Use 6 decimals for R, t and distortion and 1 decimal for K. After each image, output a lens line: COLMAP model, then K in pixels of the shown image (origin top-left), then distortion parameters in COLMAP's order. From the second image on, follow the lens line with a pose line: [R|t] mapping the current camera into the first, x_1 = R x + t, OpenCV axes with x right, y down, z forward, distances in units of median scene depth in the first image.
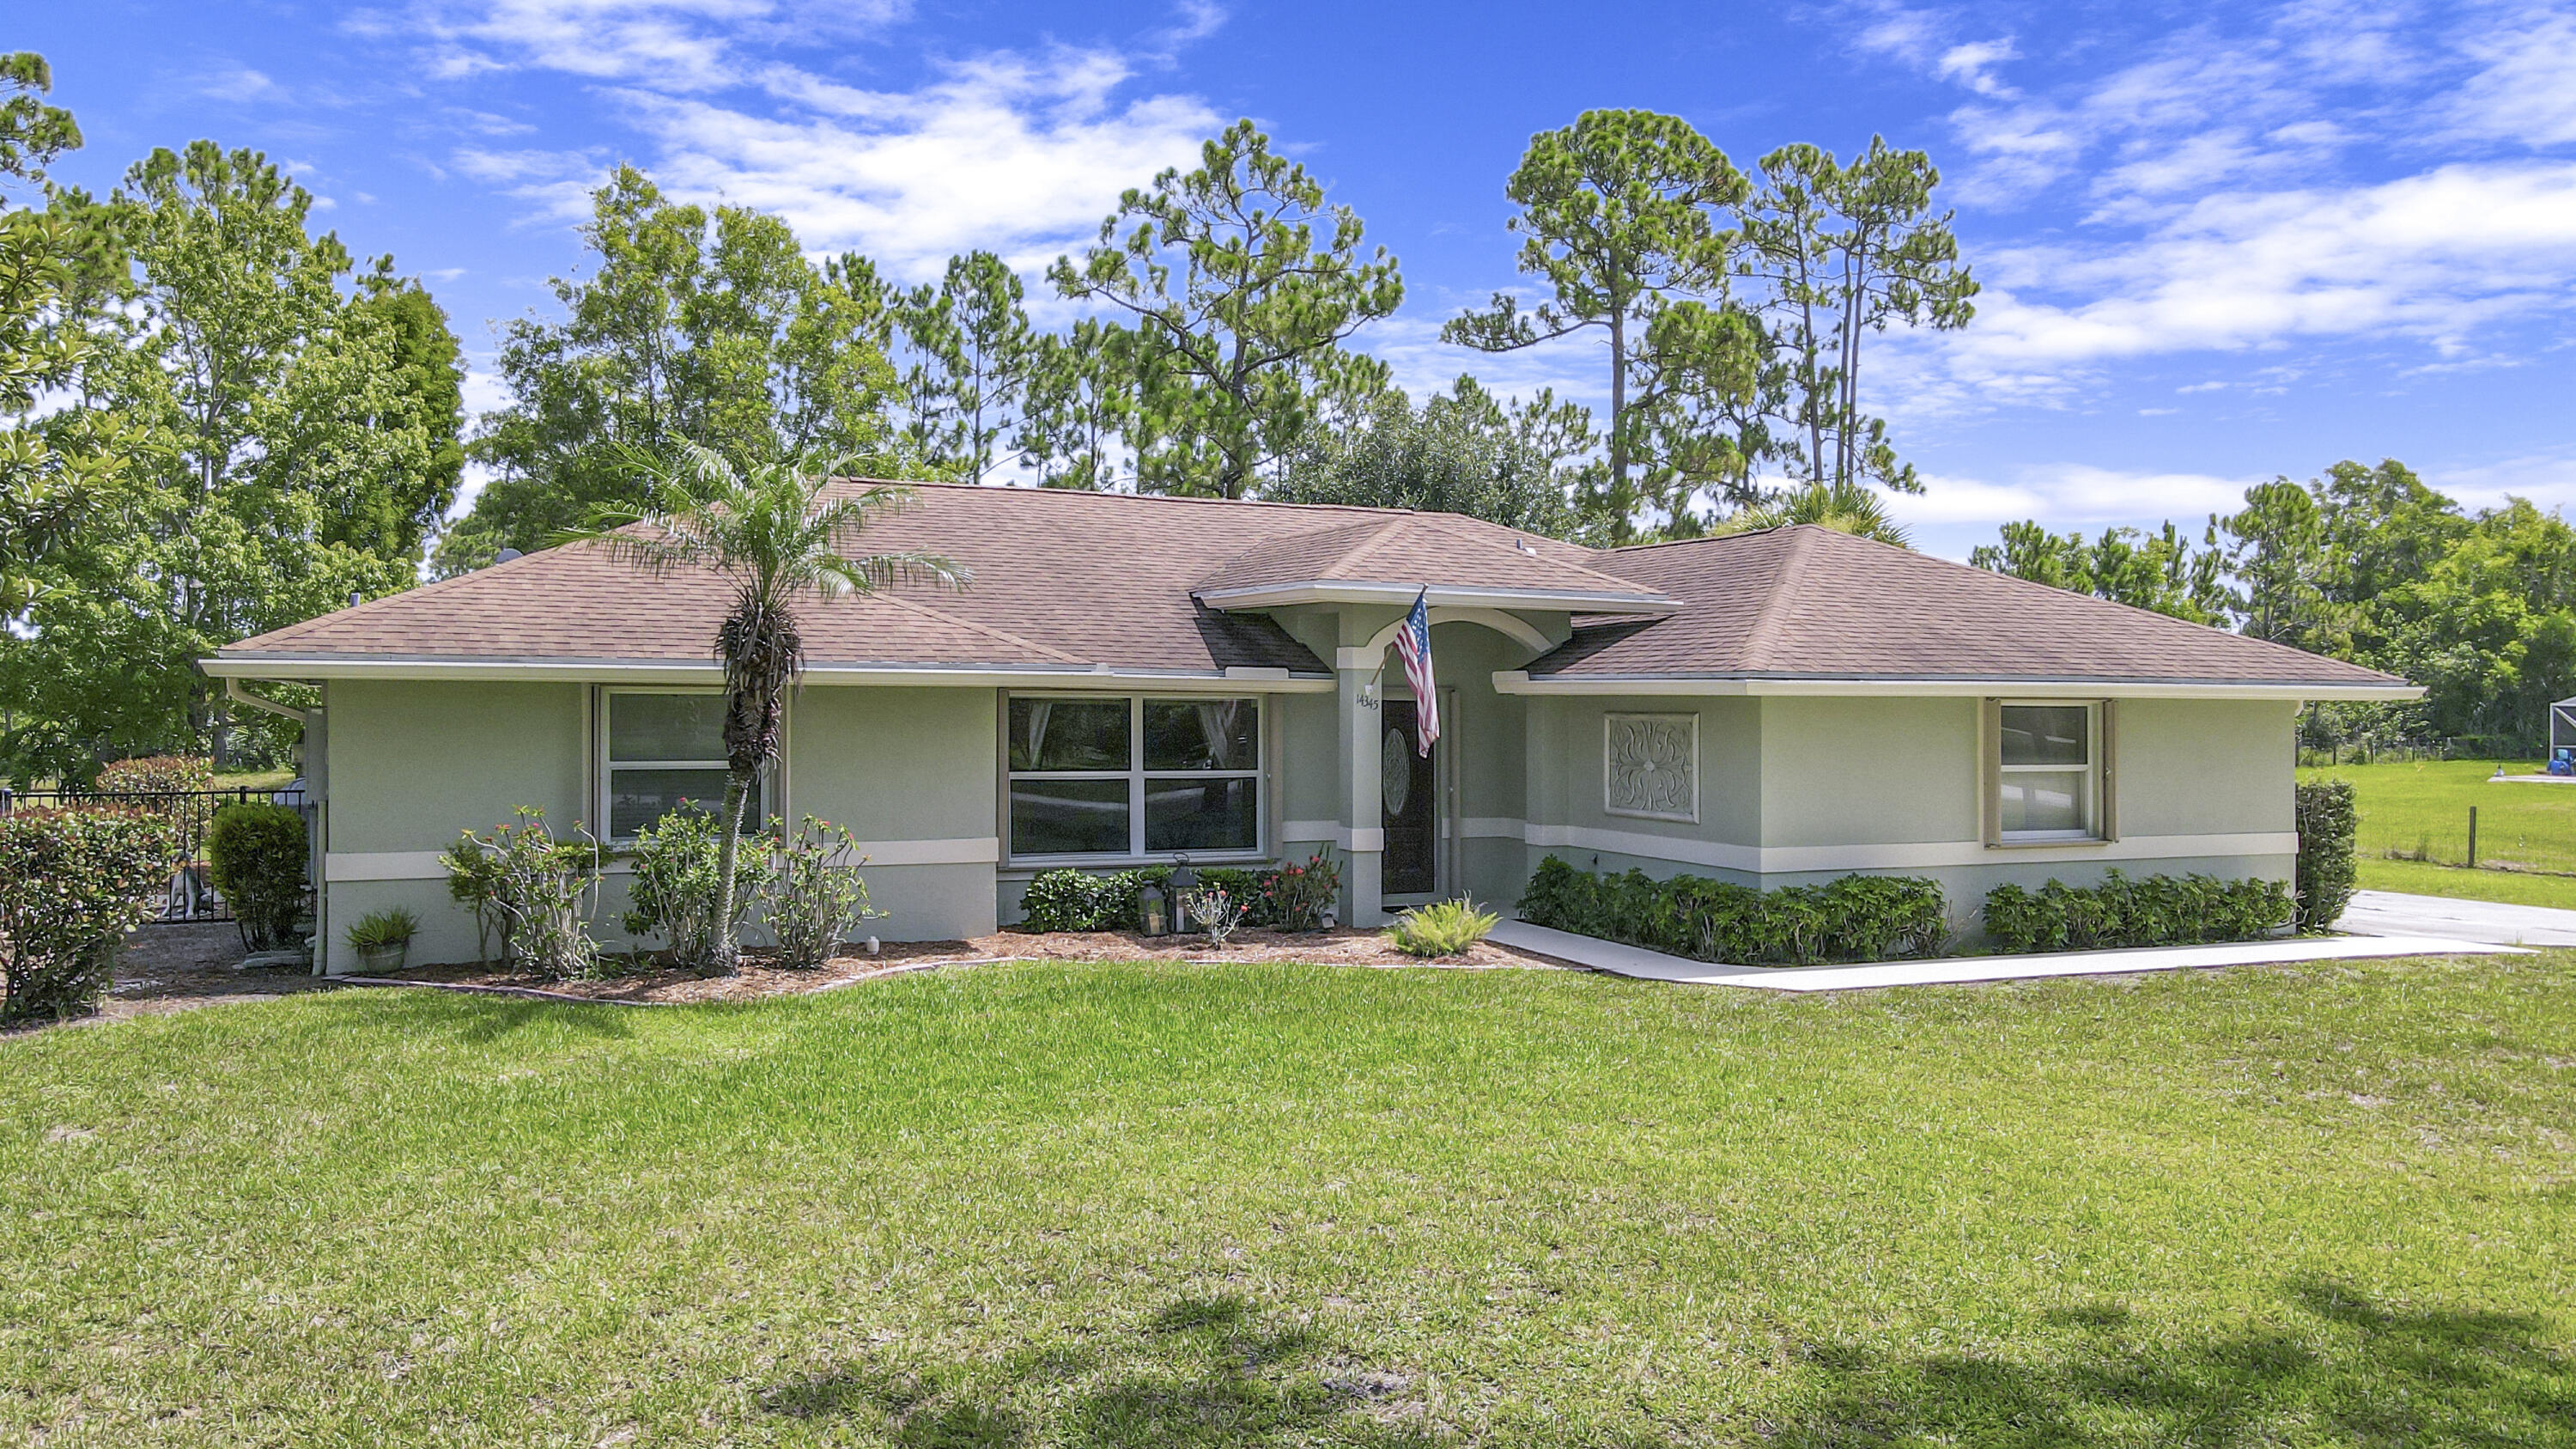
lens RADIAL K [[1911.2, 0, 1288.0], [0, 1911.2, 724.5], [0, 0, 1]] dist [-0.002061, 0.044135]
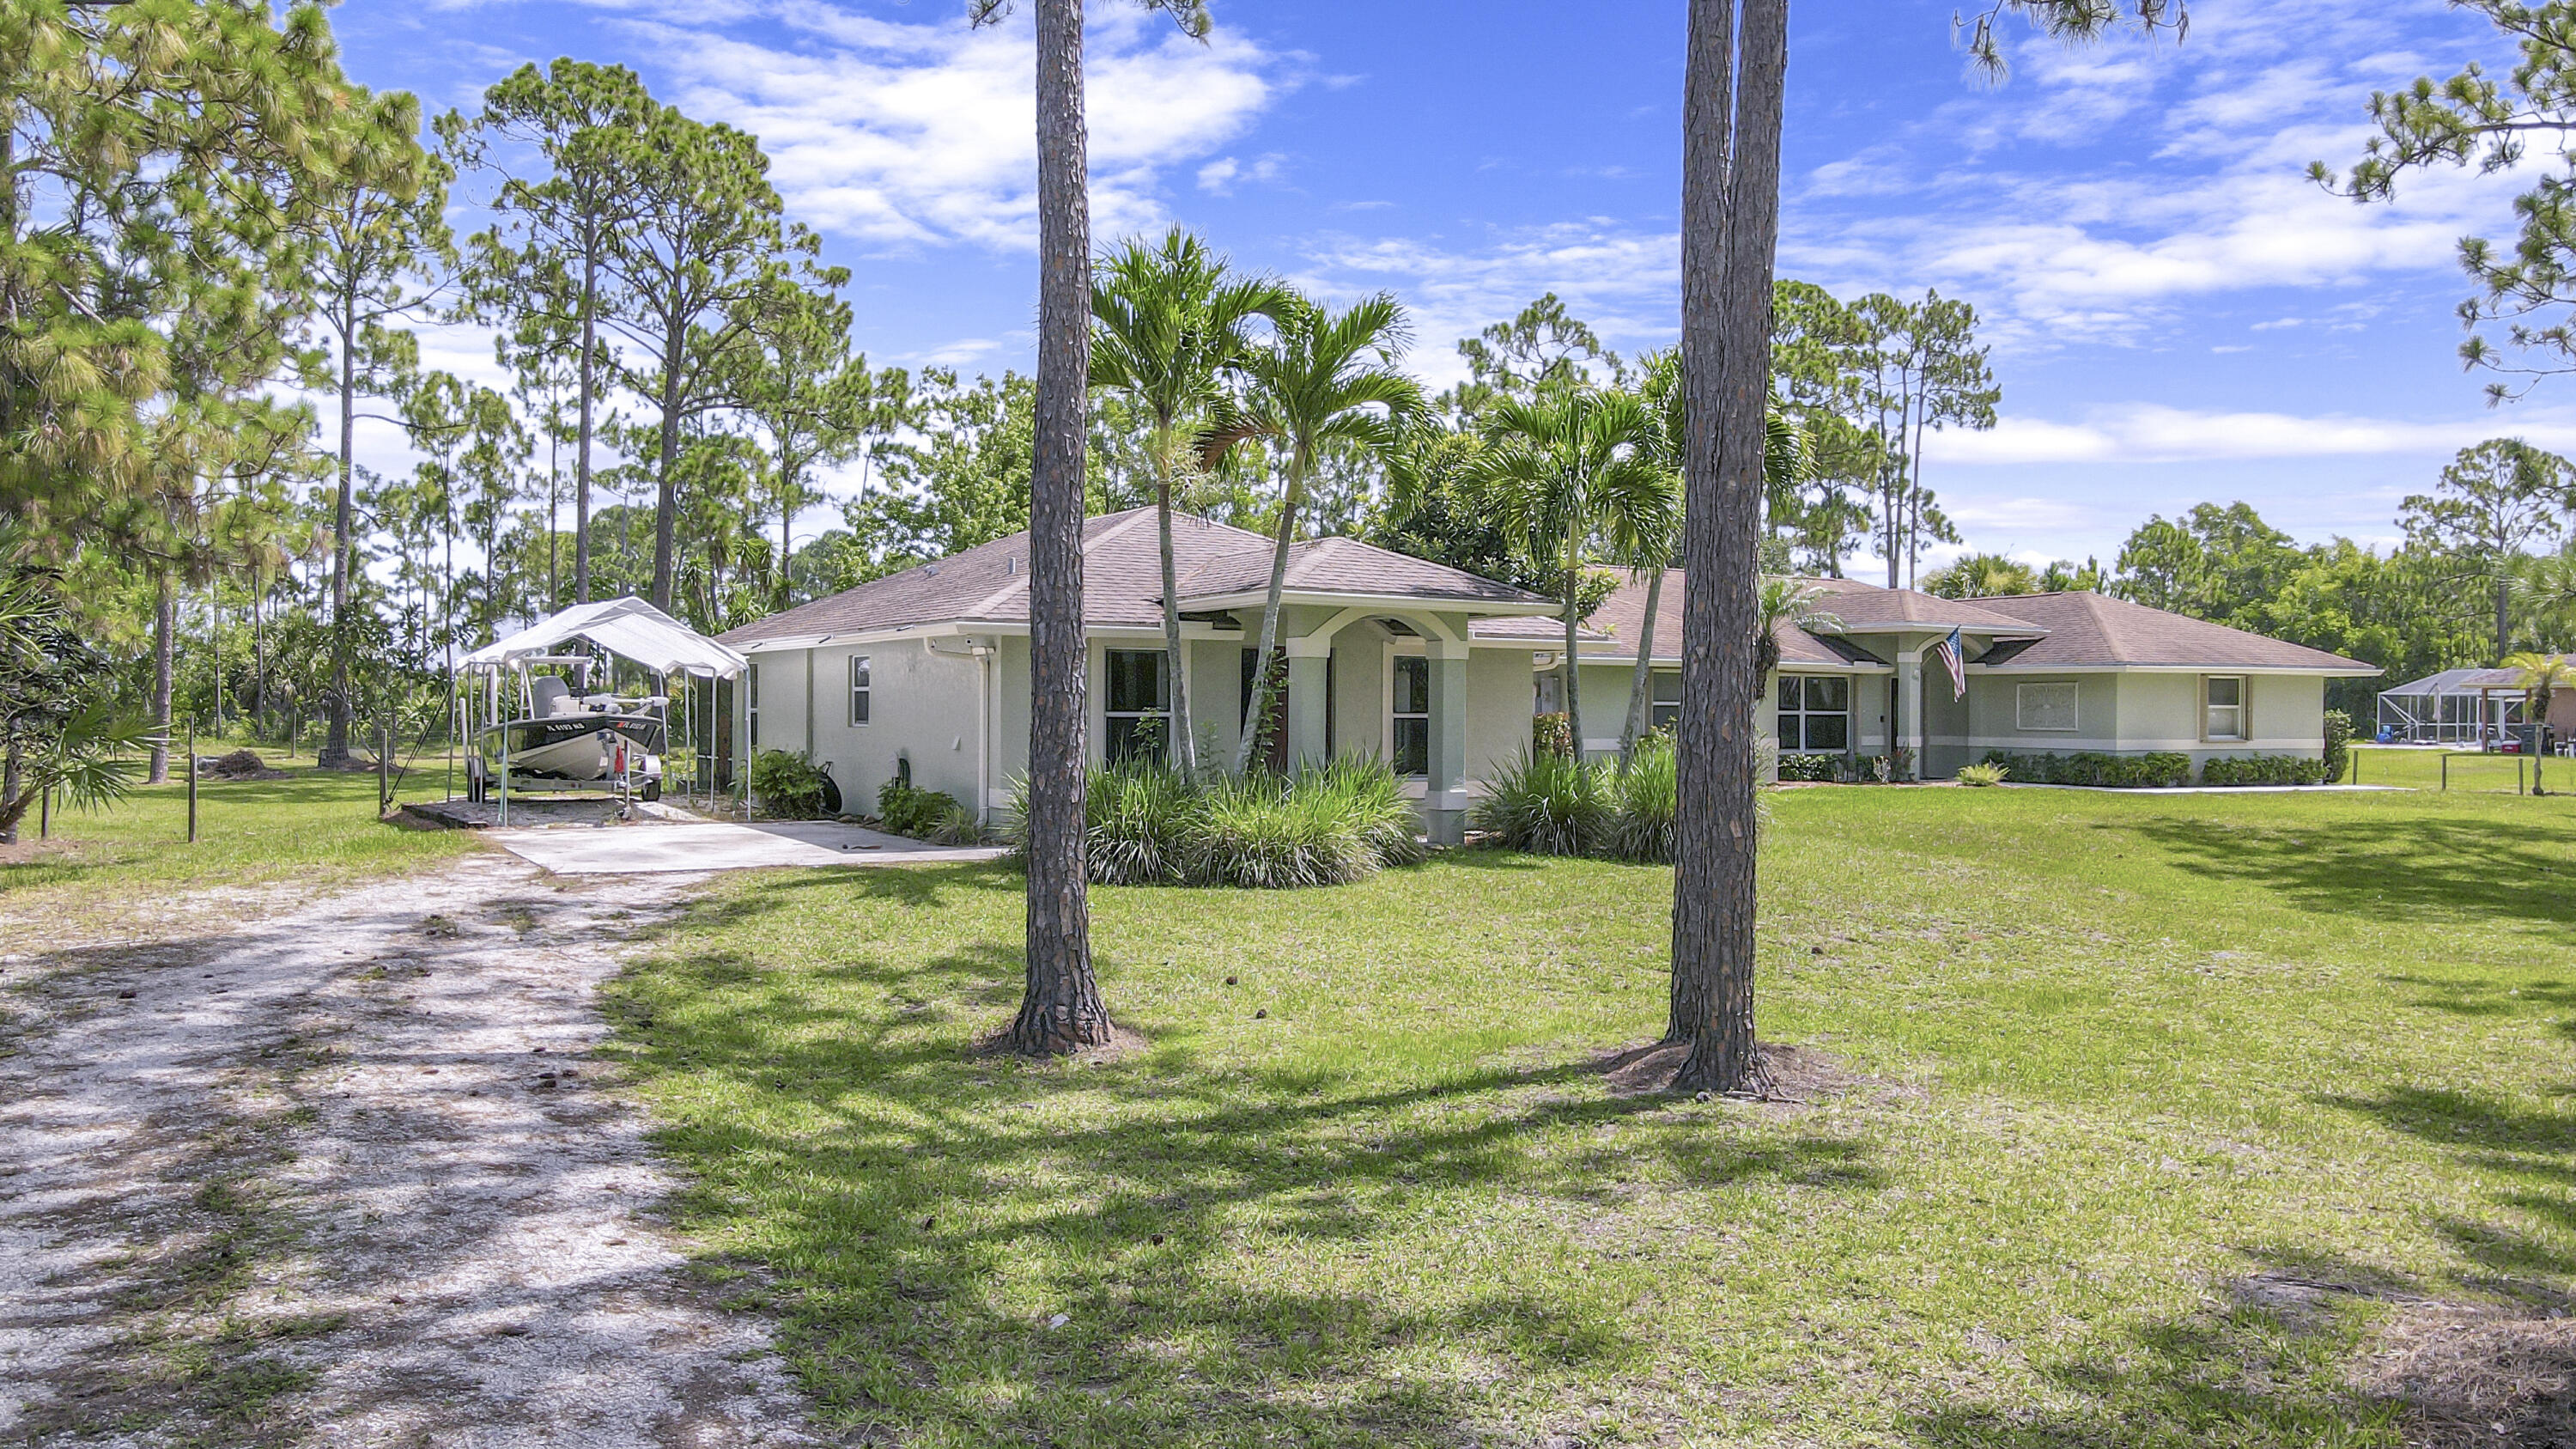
lens RADIAL K [[1911.2, 0, 1288.0], [0, 1911.2, 724.5], [0, 0, 1]] dist [-0.002061, 0.044135]
pose [[0.996583, -0.001886, 0.082580, -0.273384], [0.002095, 0.999995, -0.002442, 0.014508], [-0.082575, 0.002607, 0.996581, -0.354665]]
